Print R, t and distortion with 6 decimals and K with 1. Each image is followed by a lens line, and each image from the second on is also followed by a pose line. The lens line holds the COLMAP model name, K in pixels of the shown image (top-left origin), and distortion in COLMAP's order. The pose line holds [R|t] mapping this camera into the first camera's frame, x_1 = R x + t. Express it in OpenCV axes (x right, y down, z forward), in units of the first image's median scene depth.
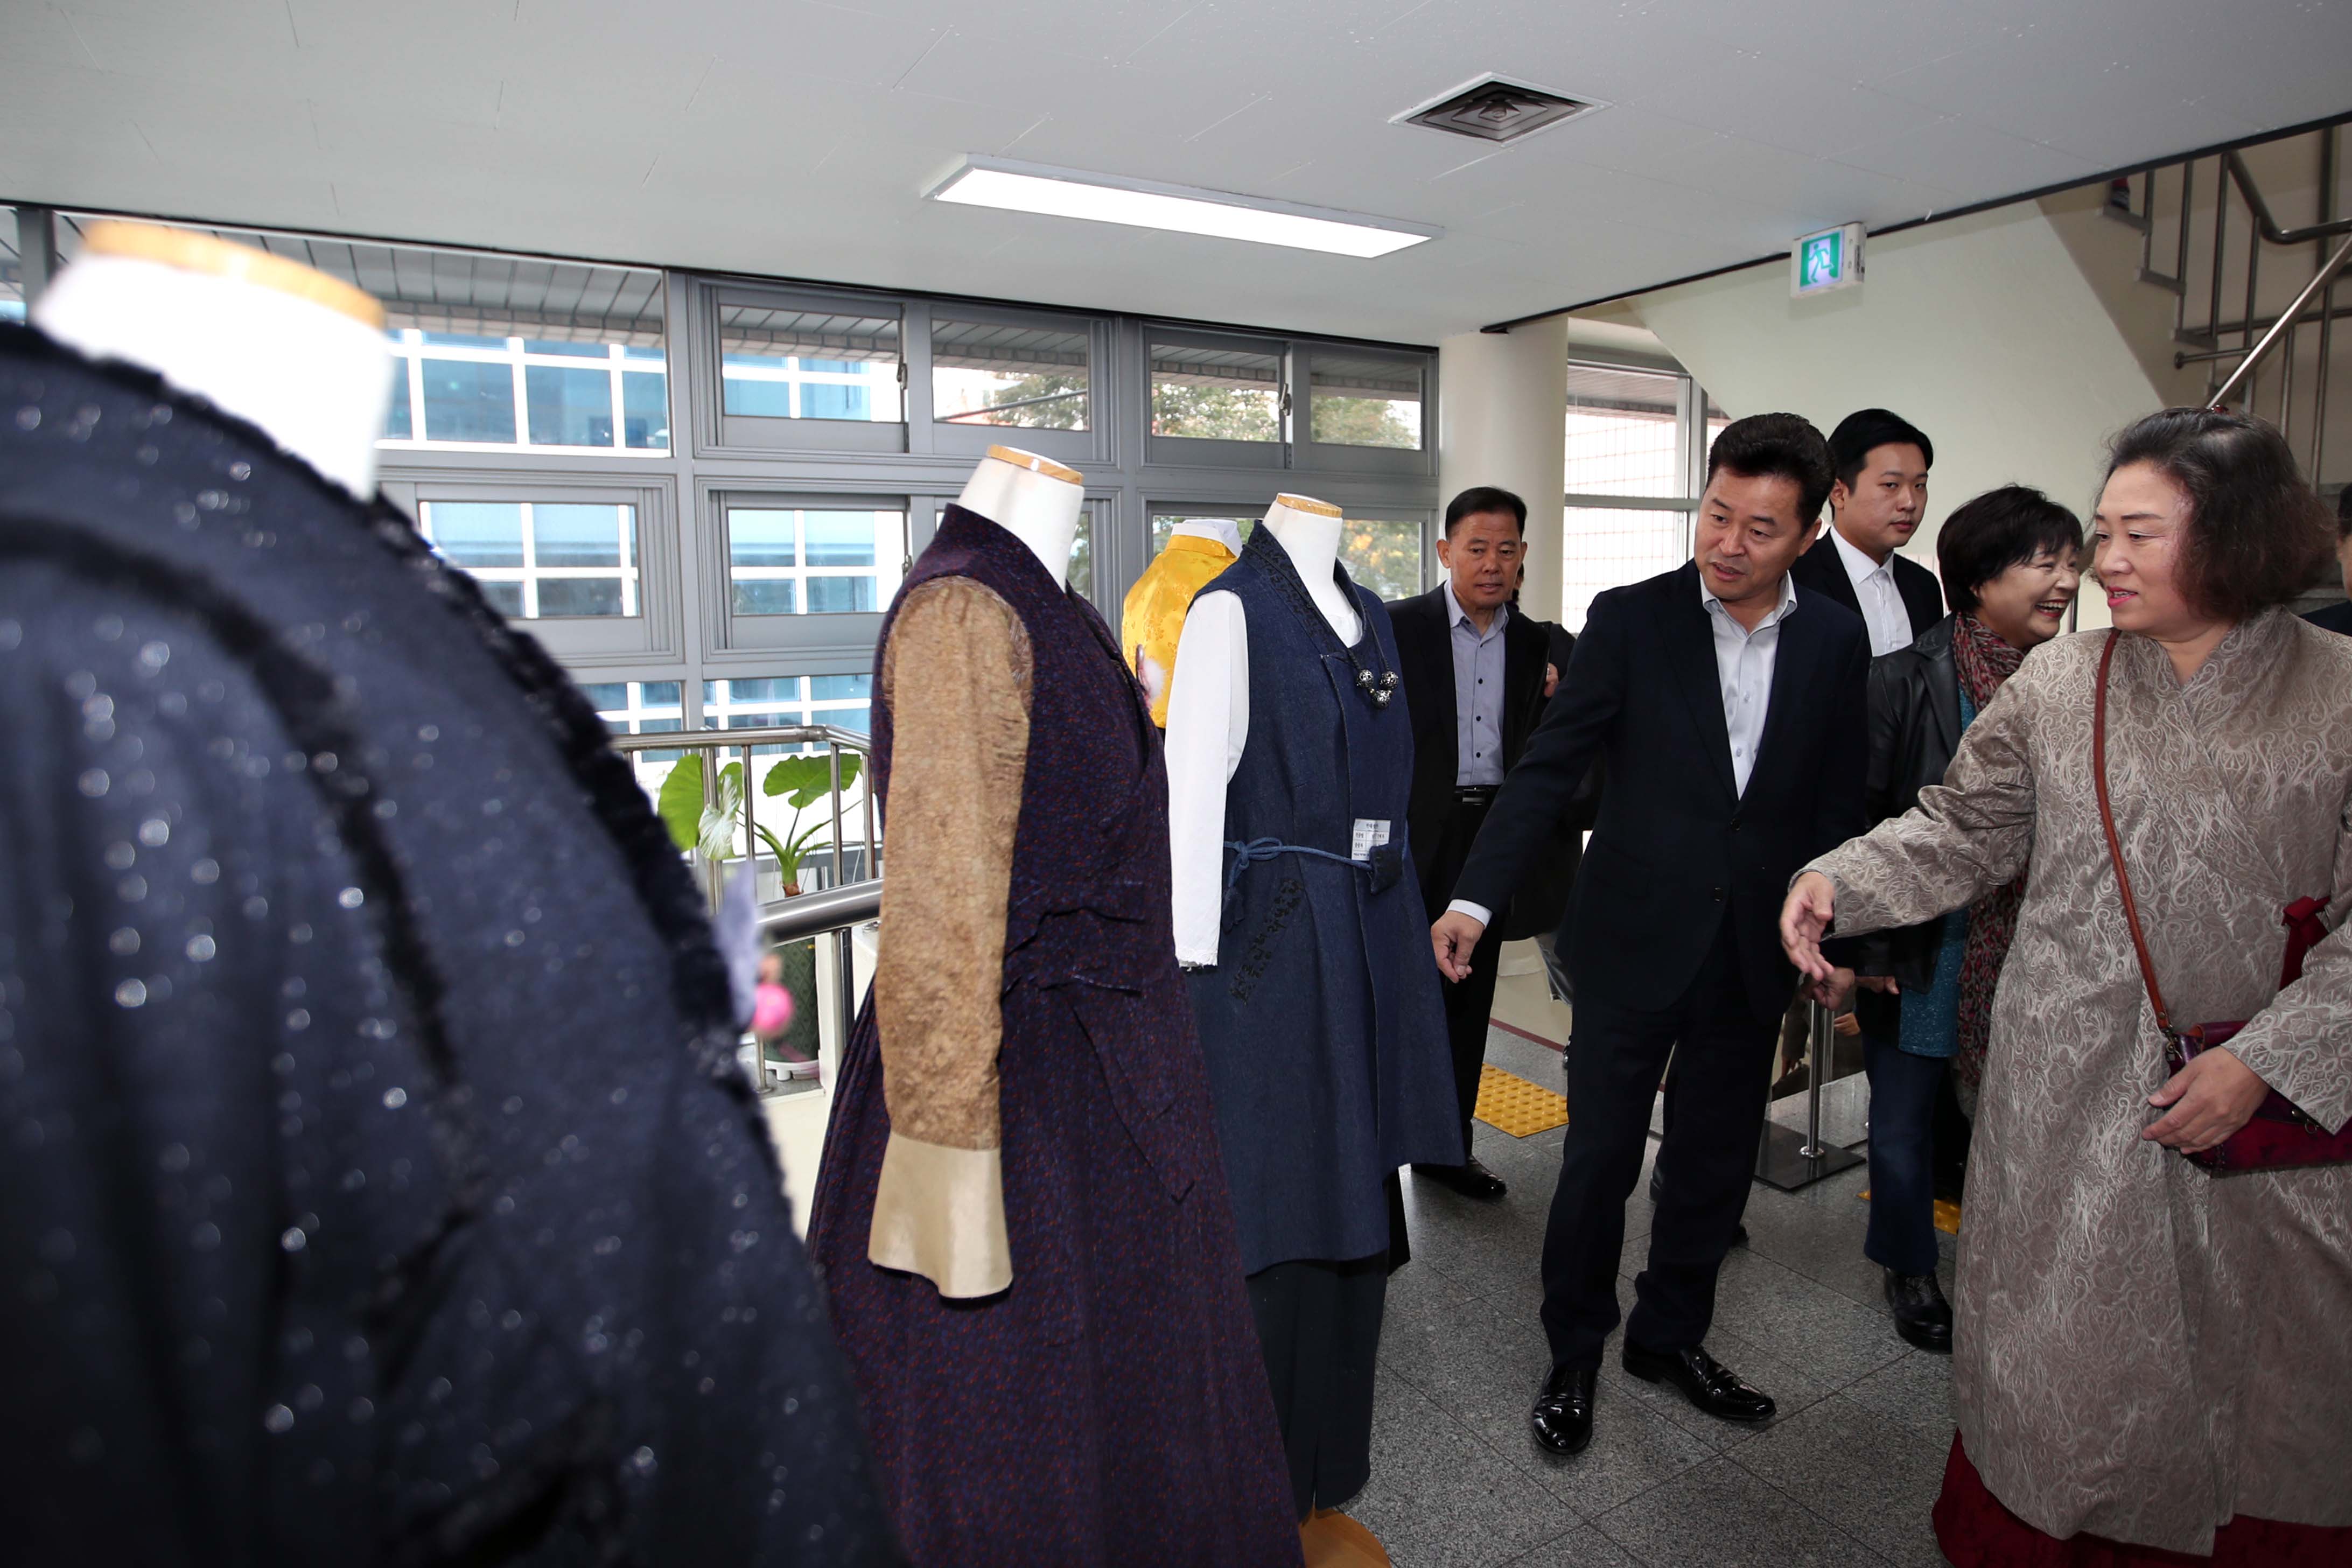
lens RADIAL K [[1221.7, 0, 1173.5], [0, 1221.7, 764.2], [0, 0, 1]] dist [-0.037294, 0.006342]
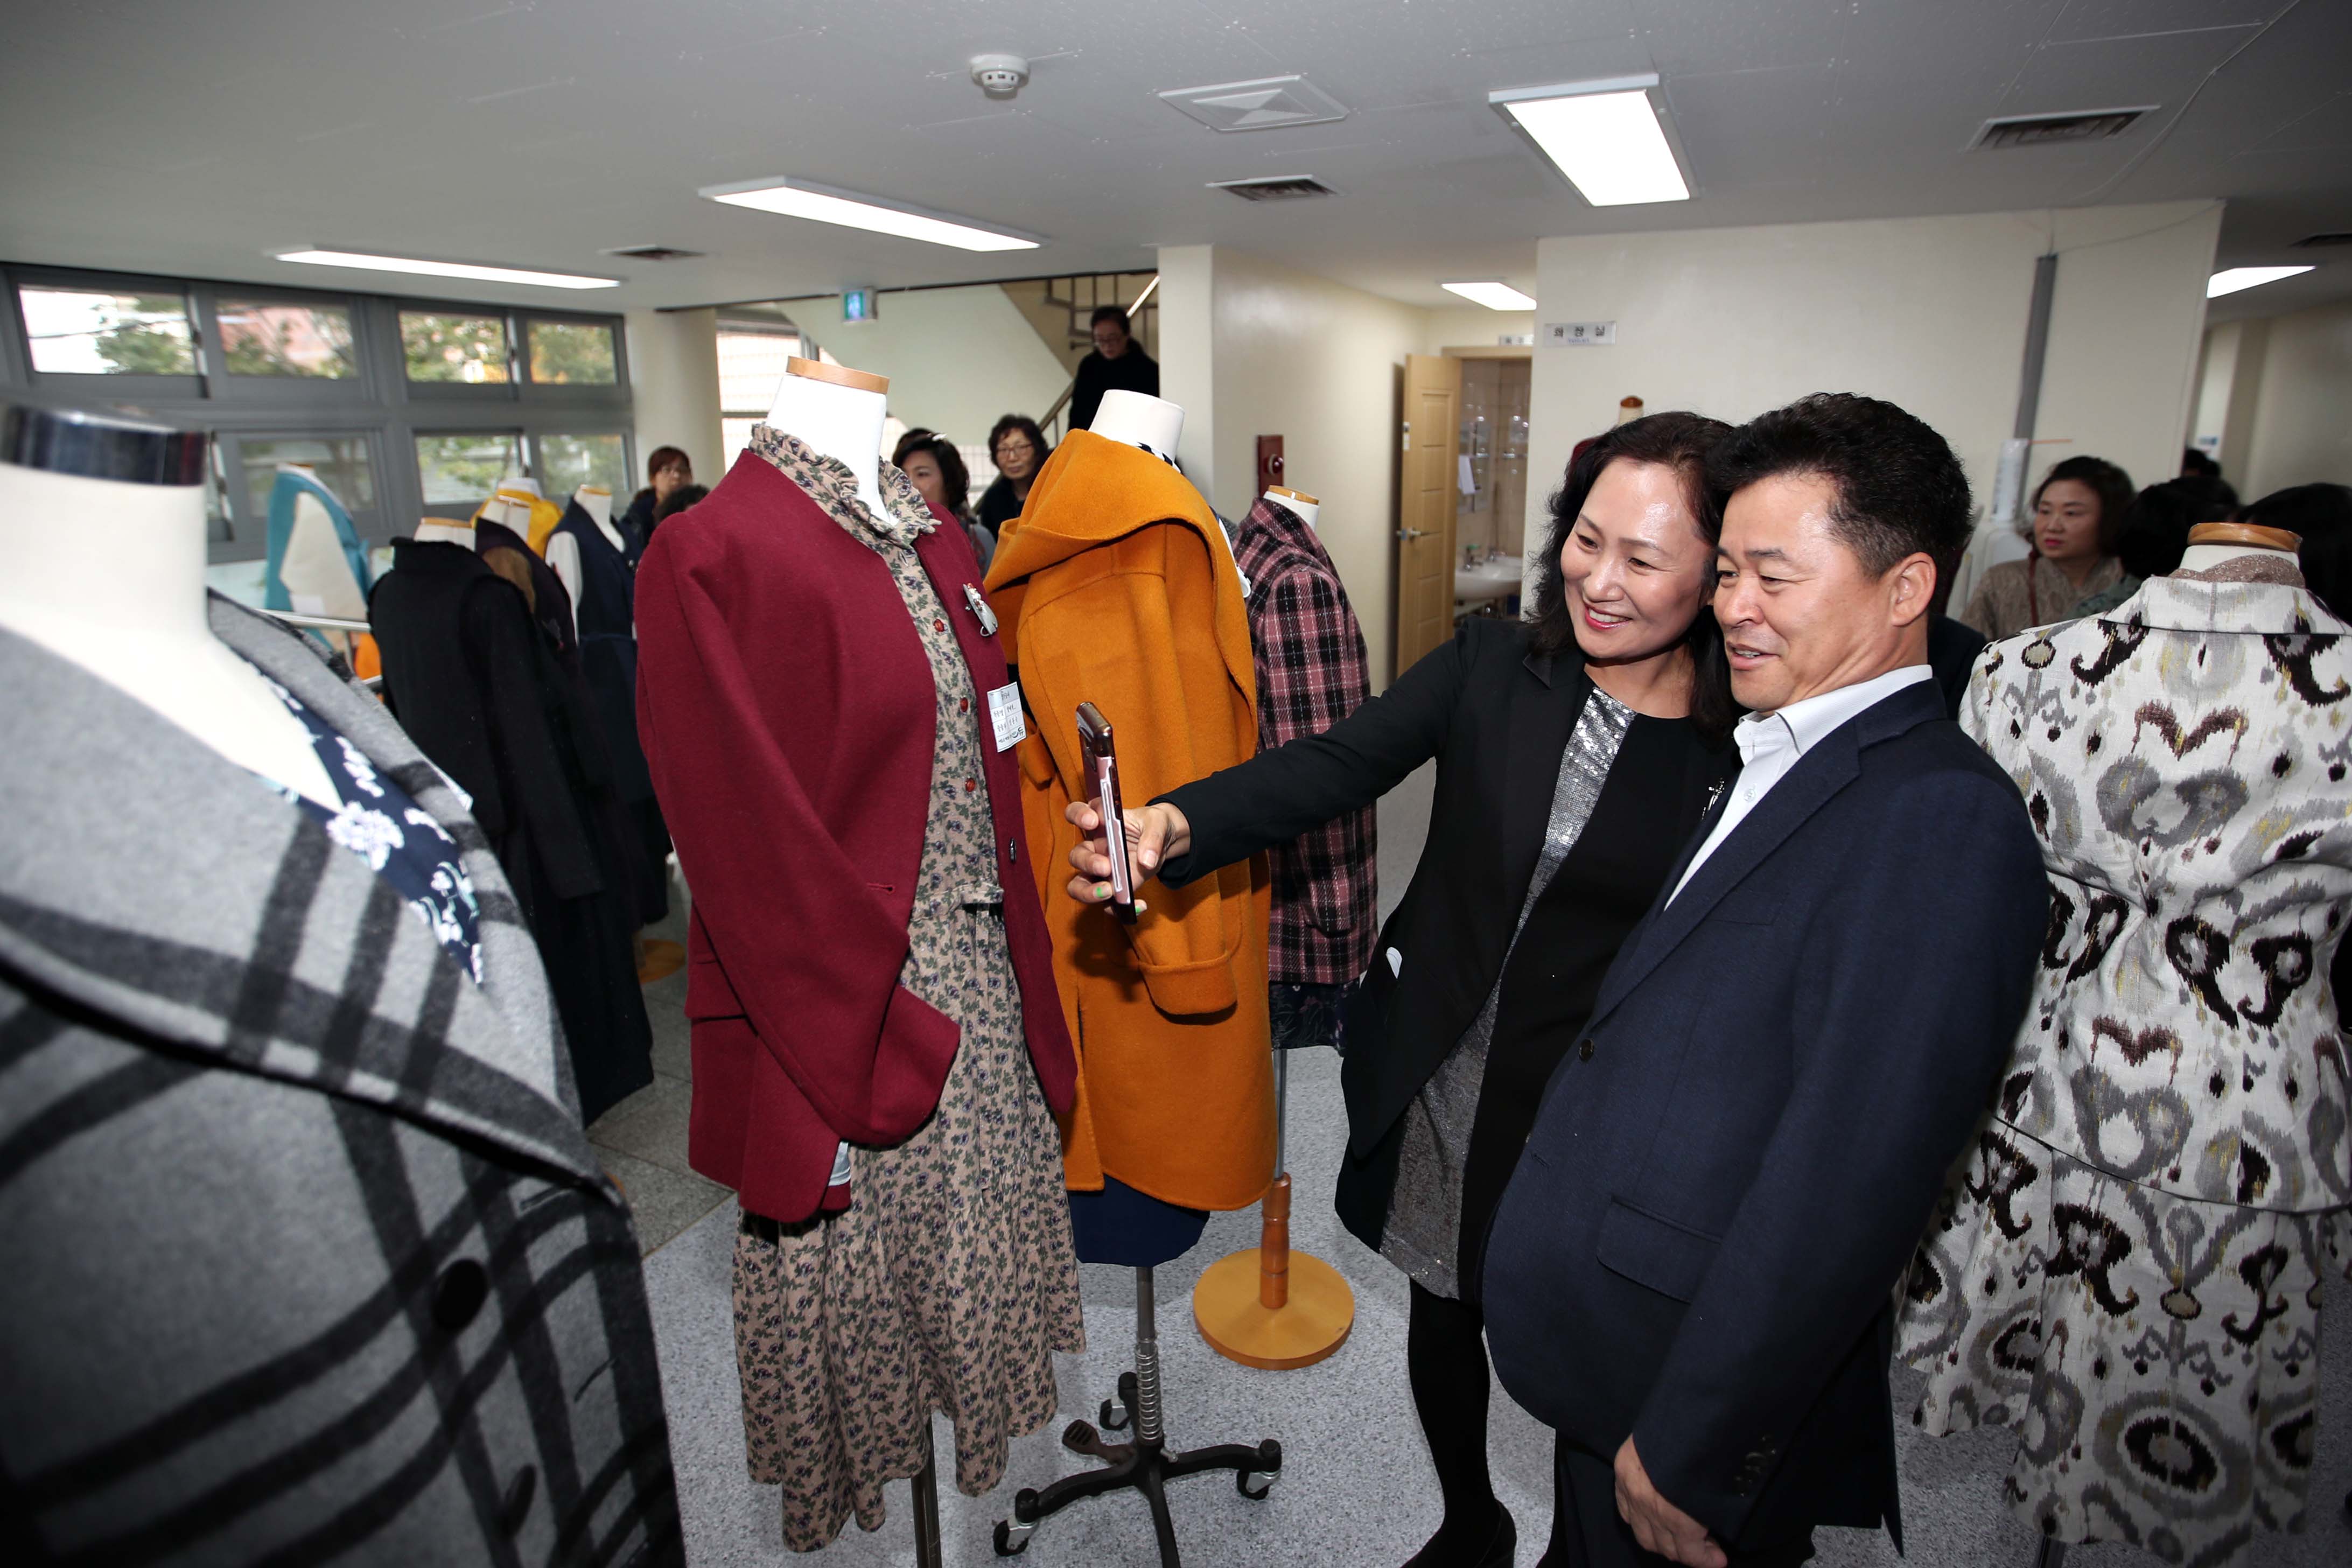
lens RADIAL K [[1221.7, 0, 1173.5], [0, 1221.7, 764.2], [0, 0, 1]] dist [-0.037294, 0.006342]
pose [[0.799456, -0.146870, 0.582494, -0.192355], [0.069117, 0.985701, 0.153673, 0.002427], [-0.596736, -0.082595, 0.798176, -0.654962]]
